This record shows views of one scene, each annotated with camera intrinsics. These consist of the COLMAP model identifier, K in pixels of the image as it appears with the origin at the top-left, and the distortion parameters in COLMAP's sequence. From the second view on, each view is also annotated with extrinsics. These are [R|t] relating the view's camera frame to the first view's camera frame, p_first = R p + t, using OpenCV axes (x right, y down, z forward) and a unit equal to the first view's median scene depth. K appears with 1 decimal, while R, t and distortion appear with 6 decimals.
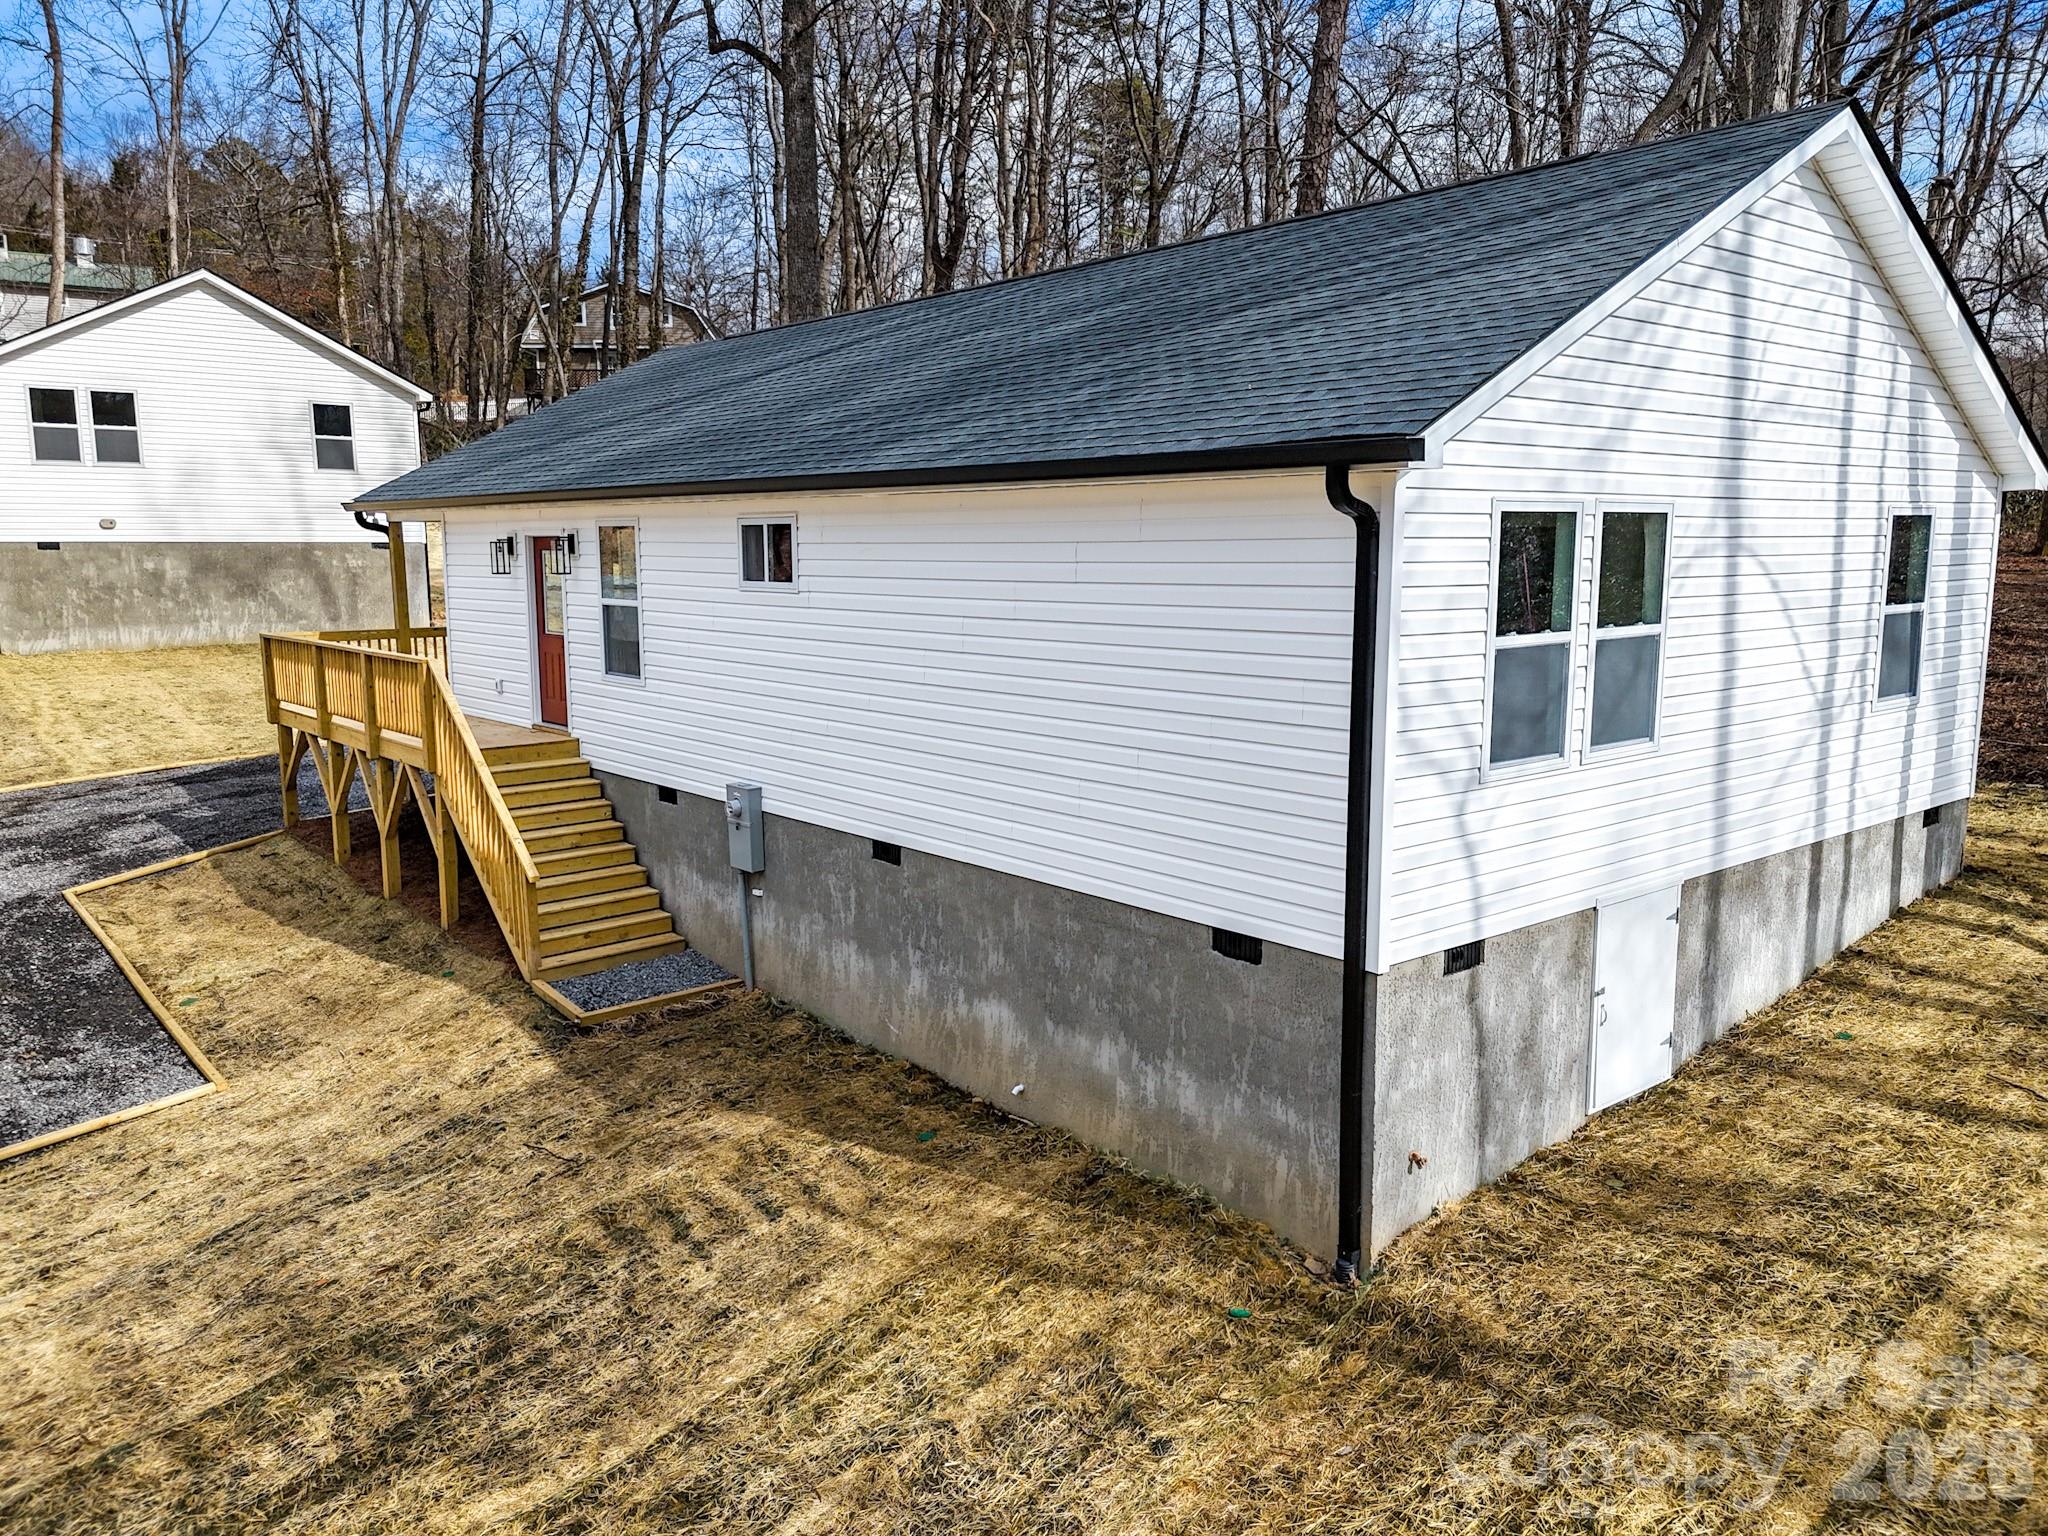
lens RADIAL K [[1494.9, 0, 1031.3], [0, 1494.9, 768.8], [0, 0, 1]] dist [0.060664, -0.048572]
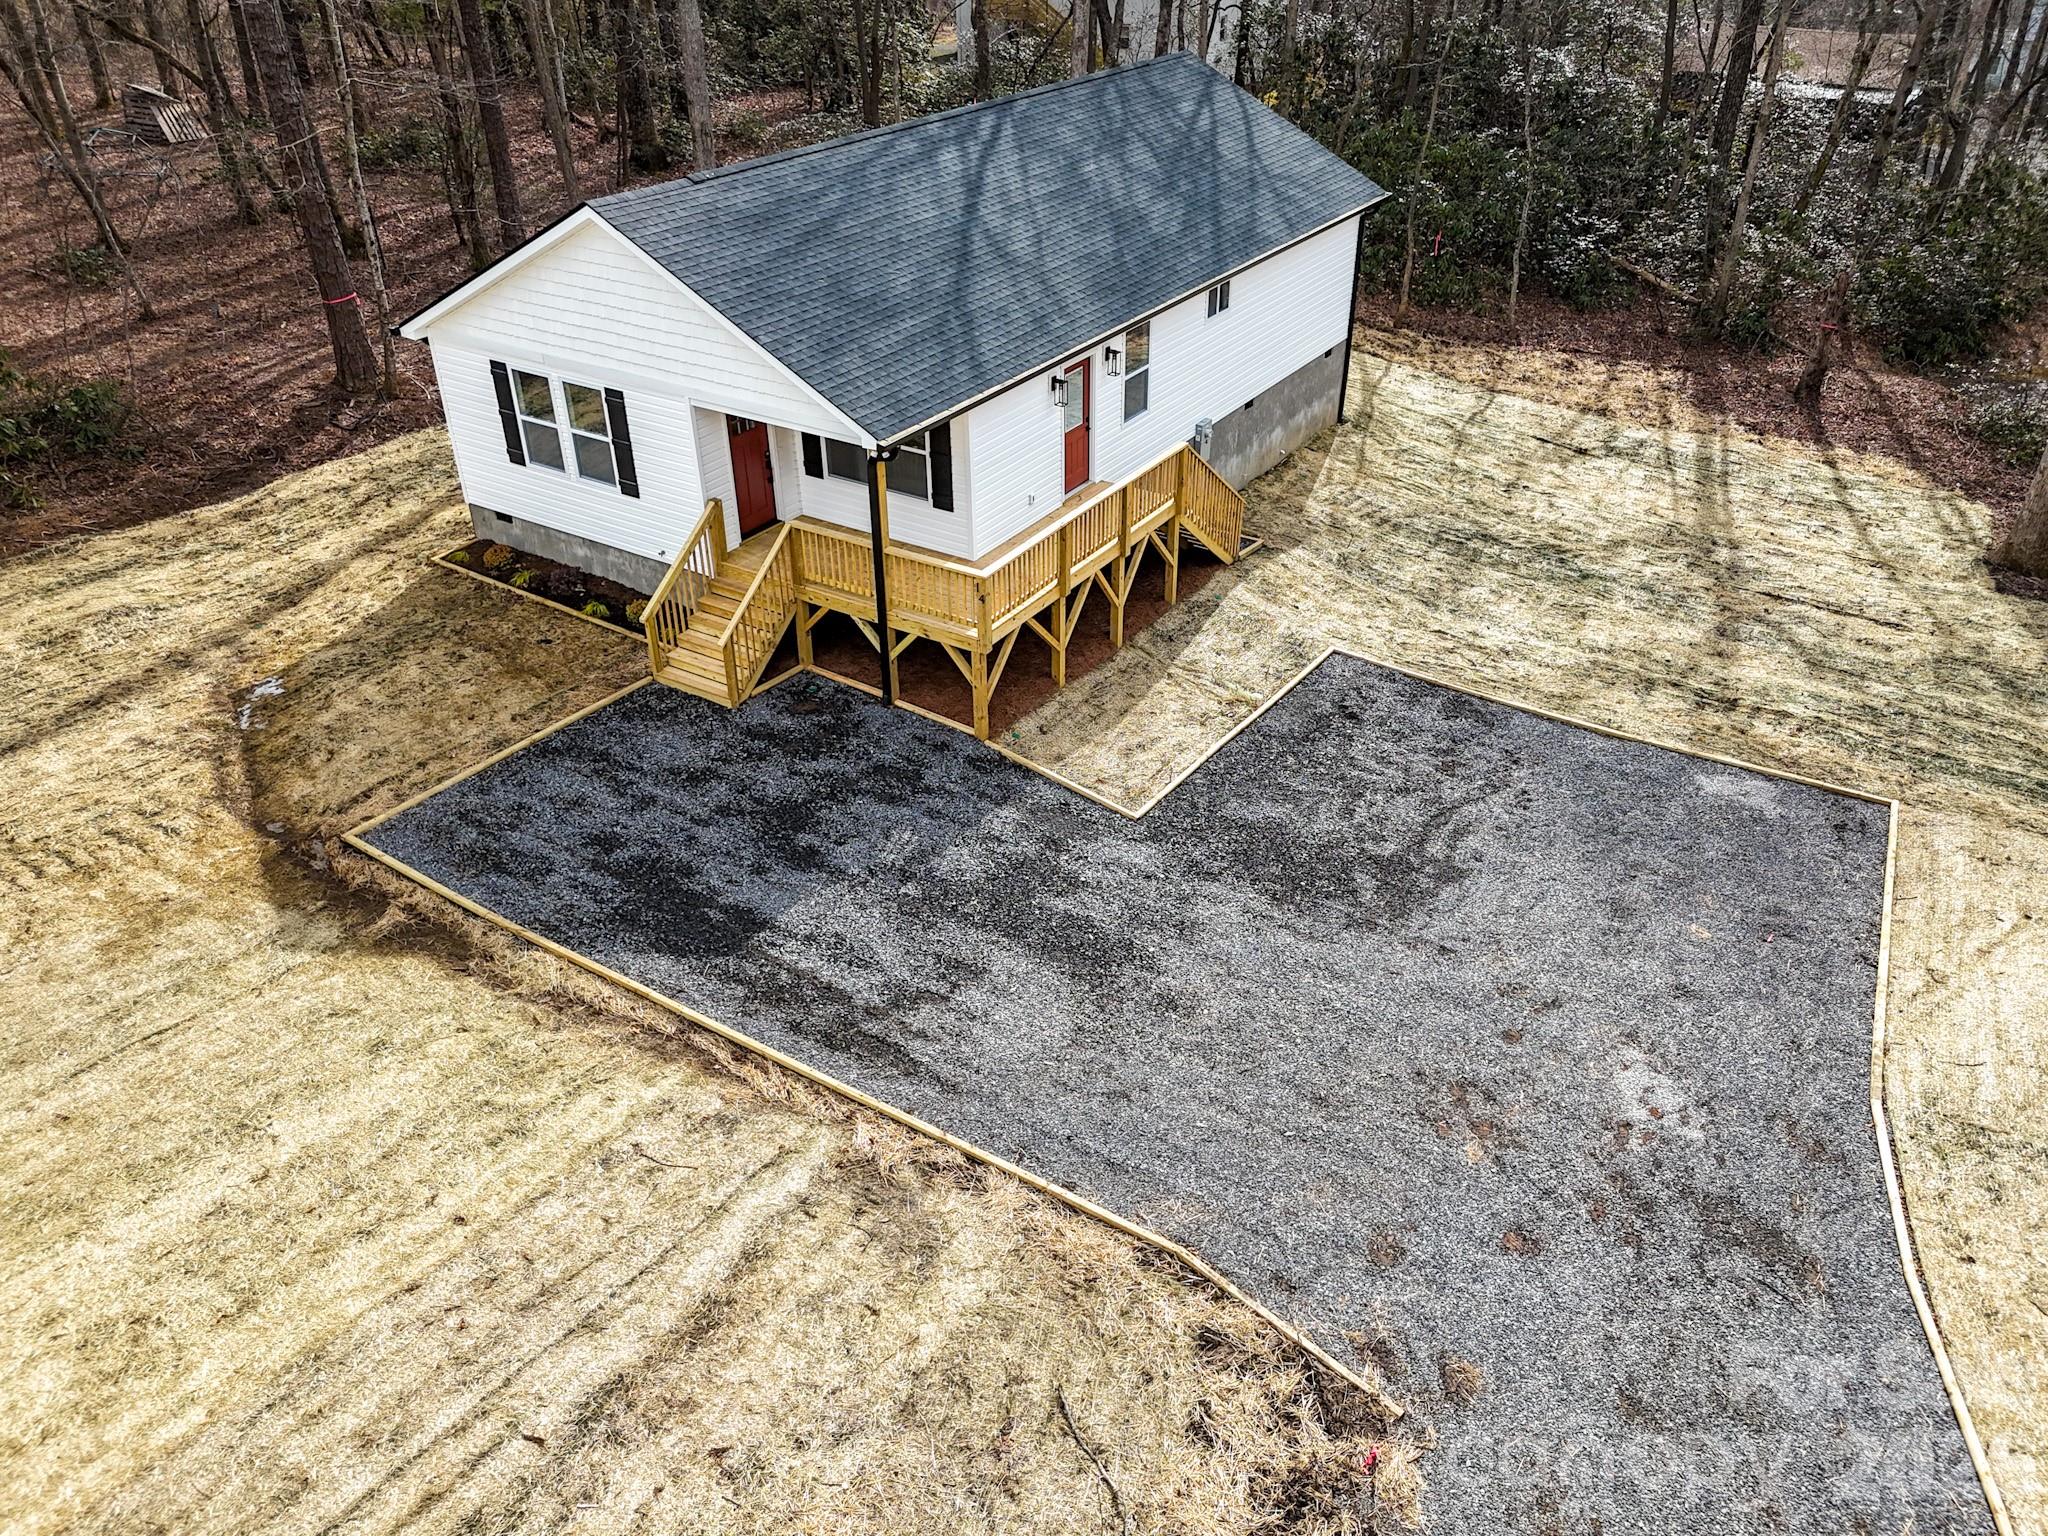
lens RADIAL K [[1494.9, 0, 1031.3], [0, 1494.9, 768.8], [0, 0, 1]] dist [0.060664, -0.048572]
pose [[-0.298952, -0.501392, 0.811932, -2.147156], [0.147258, 0.816412, 0.558378, -0.827888], [-0.942838, 0.286492, -0.170234, 1.820971]]
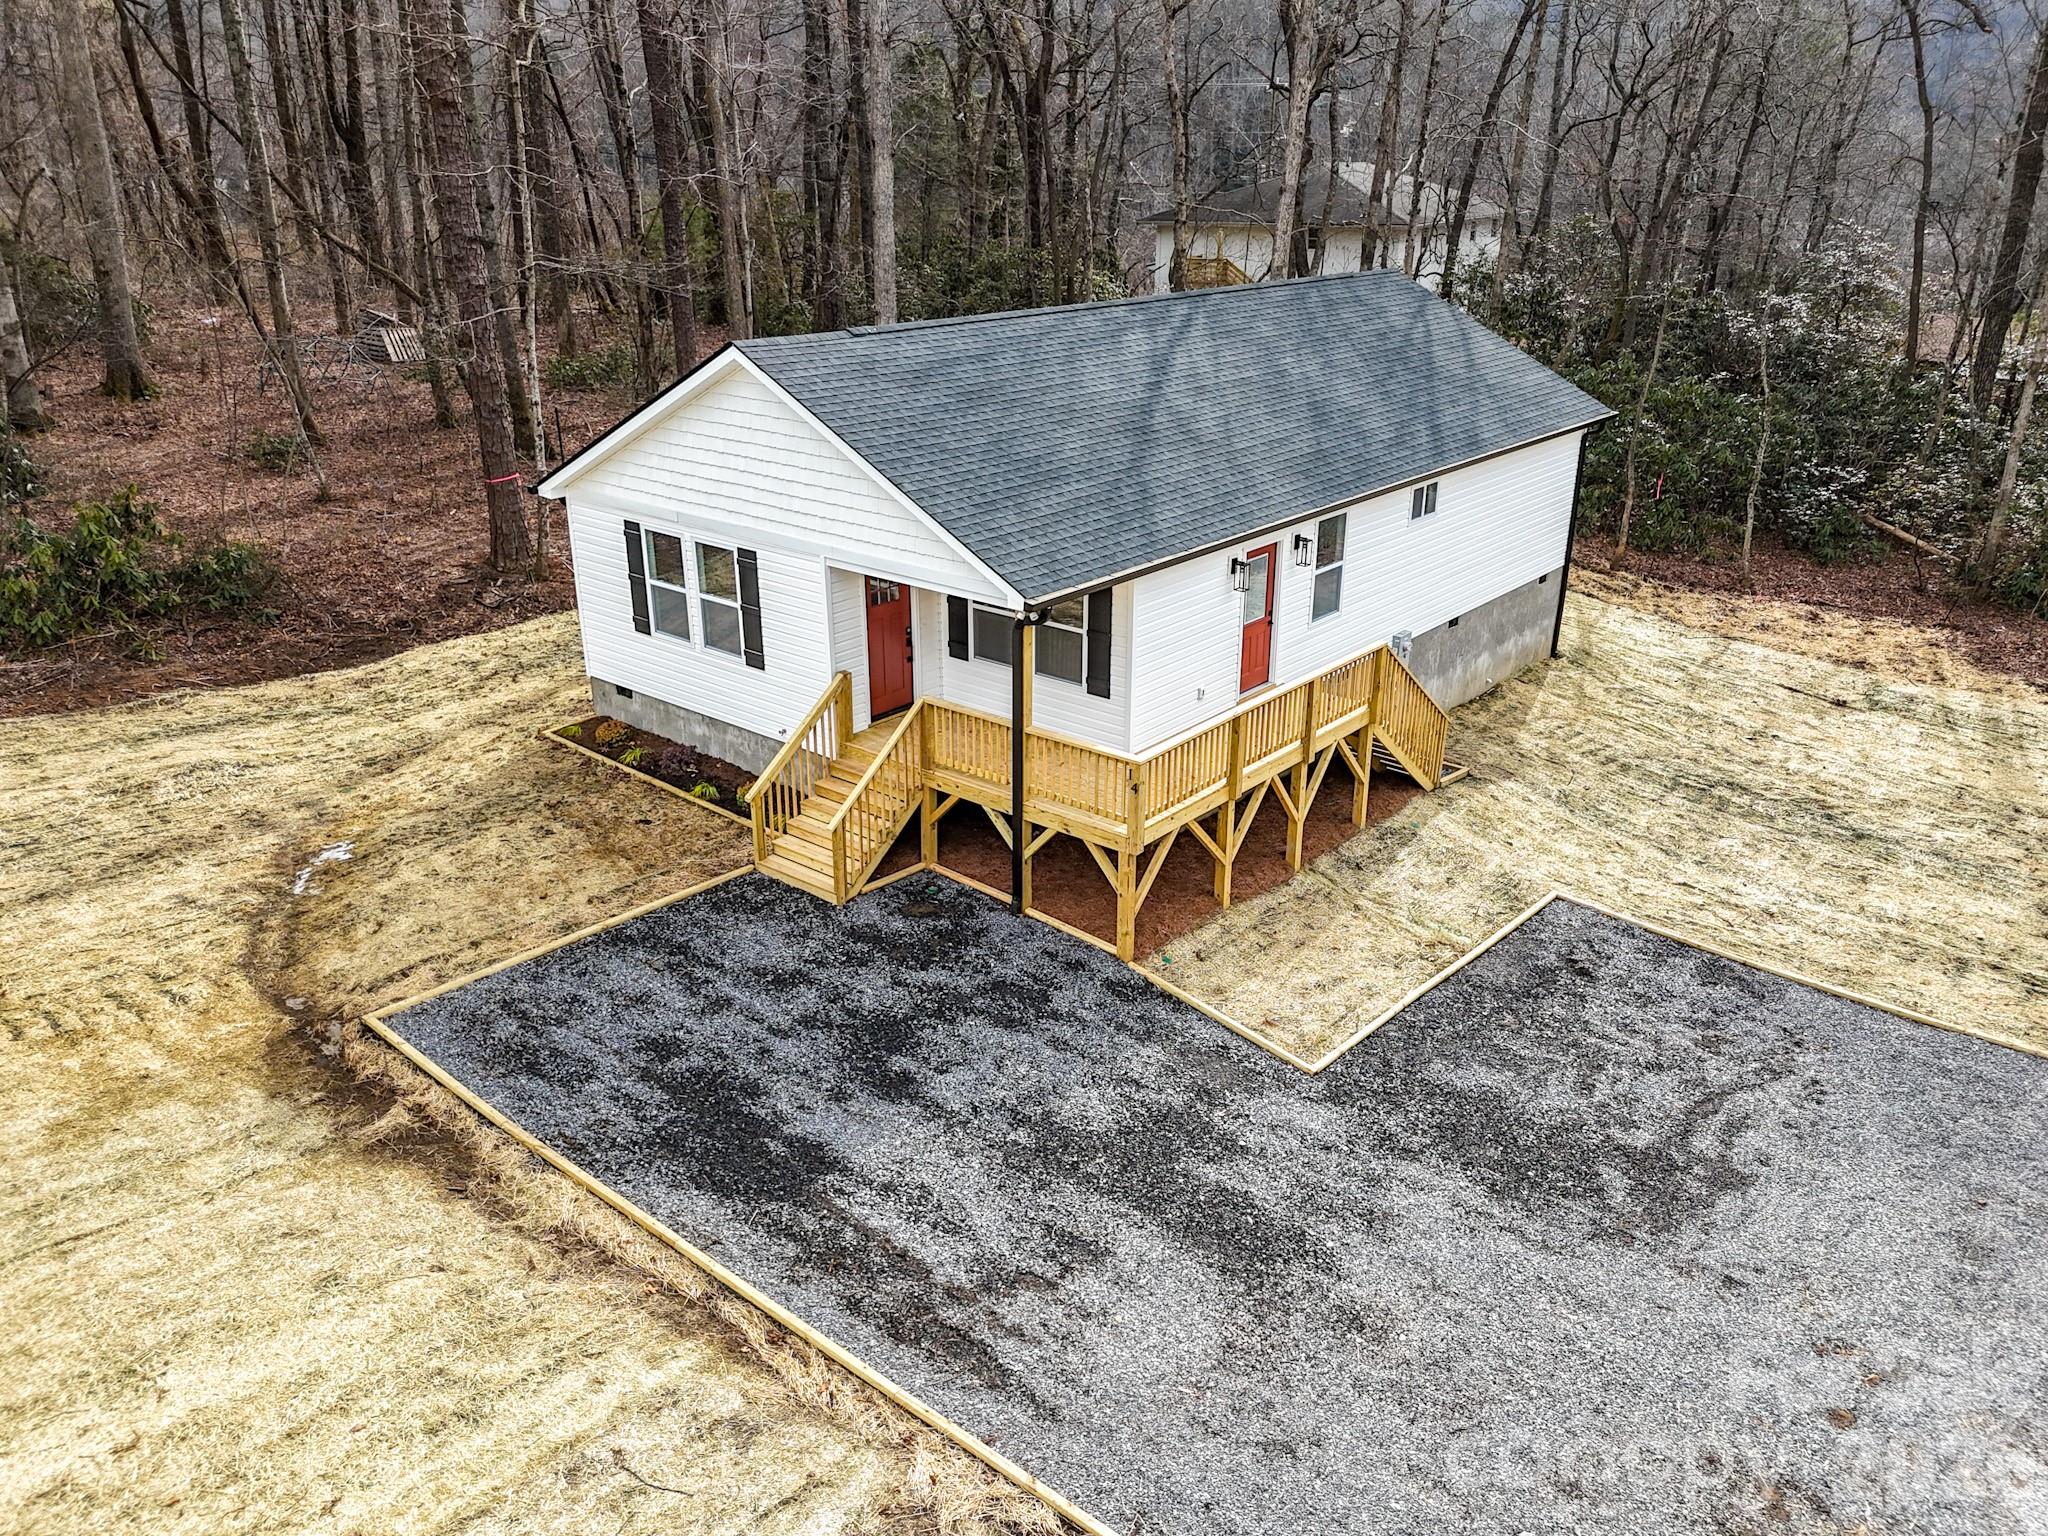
lens RADIAL K [[1494.9, 0, 1031.3], [0, 1494.9, 768.8], [0, 0, 1]] dist [0.060664, -0.048572]
pose [[-0.176351, -0.360048, 0.916115, -1.950034], [0.142766, 0.911504, 0.385718, -0.641073], [-0.973919, 0.198811, -0.109342, 1.781042]]
